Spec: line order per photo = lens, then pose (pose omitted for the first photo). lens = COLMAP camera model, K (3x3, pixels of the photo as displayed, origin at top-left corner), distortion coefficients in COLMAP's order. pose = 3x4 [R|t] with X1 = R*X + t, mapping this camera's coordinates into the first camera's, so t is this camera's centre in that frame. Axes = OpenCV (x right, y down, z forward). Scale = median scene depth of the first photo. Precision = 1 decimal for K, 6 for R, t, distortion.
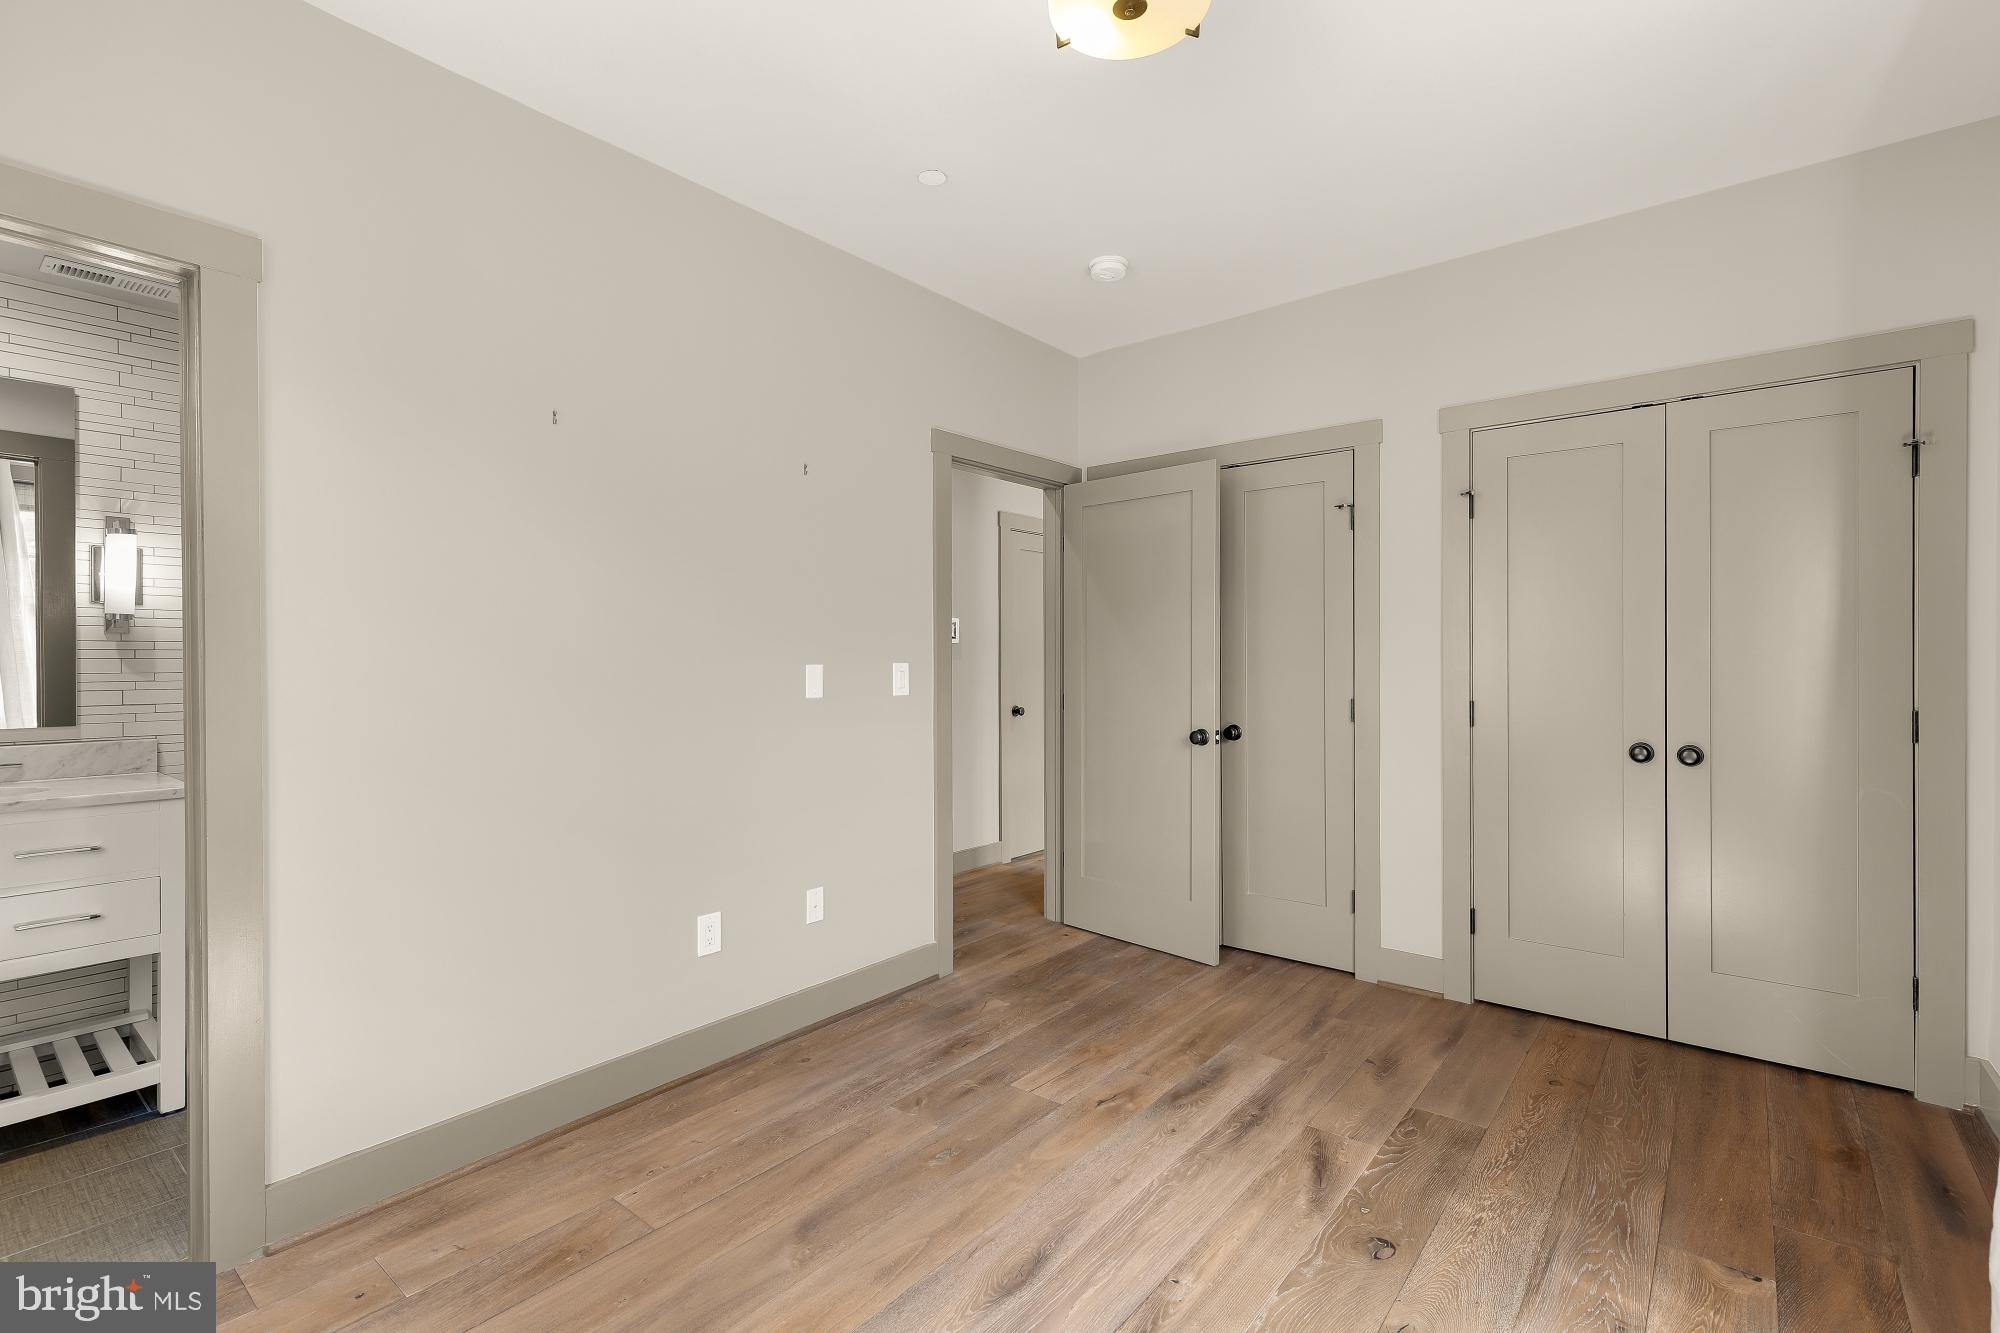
lens RADIAL K [[900.3, 0, 1005.8], [0, 900.3, 671.1], [0, 0, 1]] dist [0.010295, -0.002300]
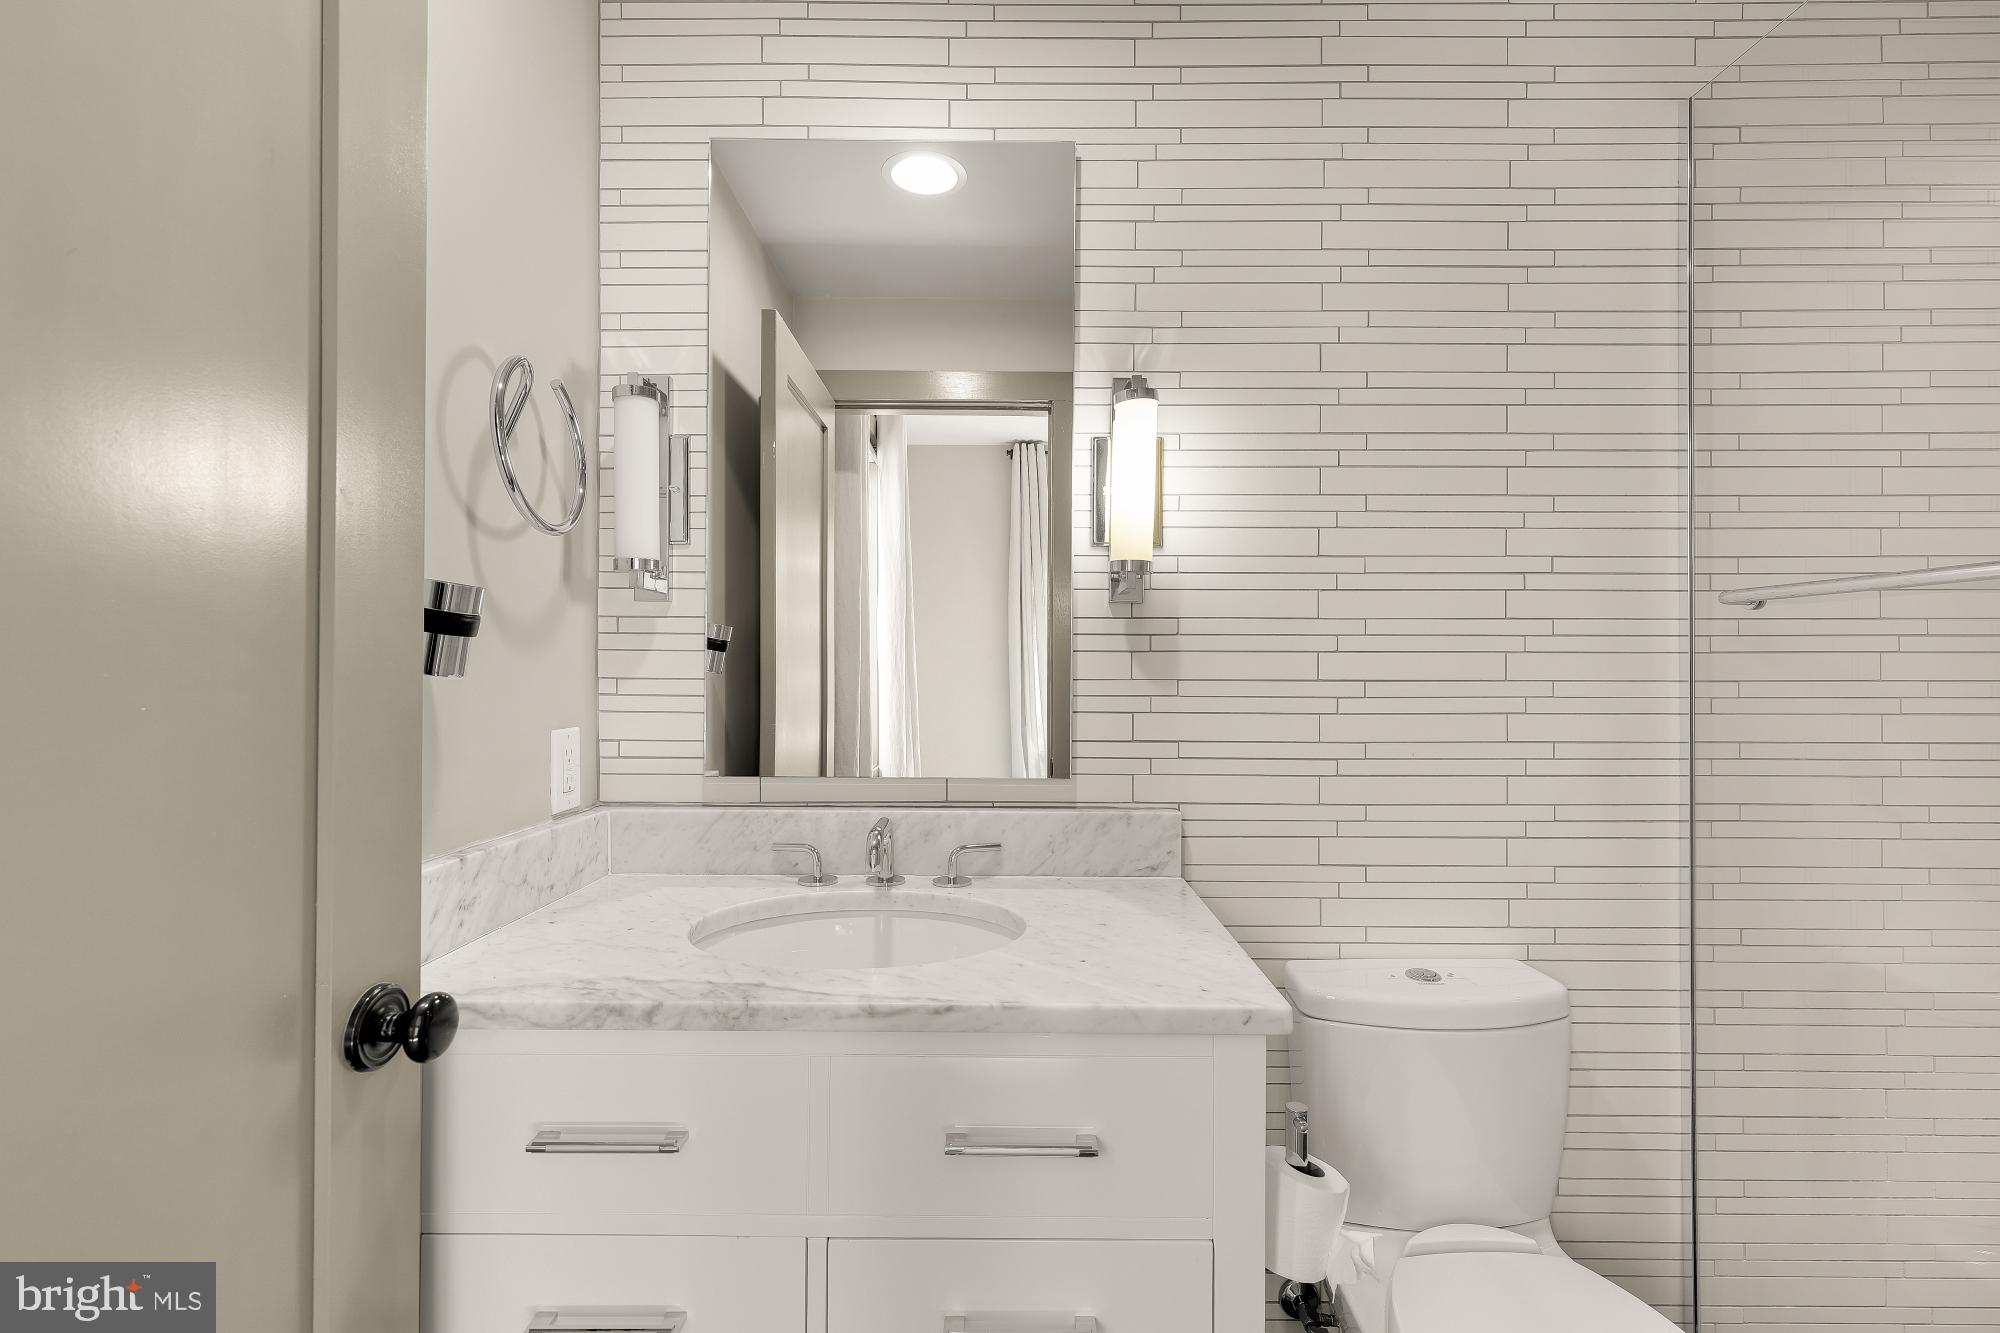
lens RADIAL K [[900.3, 0, 1007.5], [0, 900.3, 658.1], [0, 0, 1]] dist [0.010295, -0.002300]
pose [[0.620444, 0.009222, -0.784197, -0.615906], [-0.009204, 0.999948, 0.004477, -0.011819], [0.784197, 0.004440, 0.620496, 0.625350]]
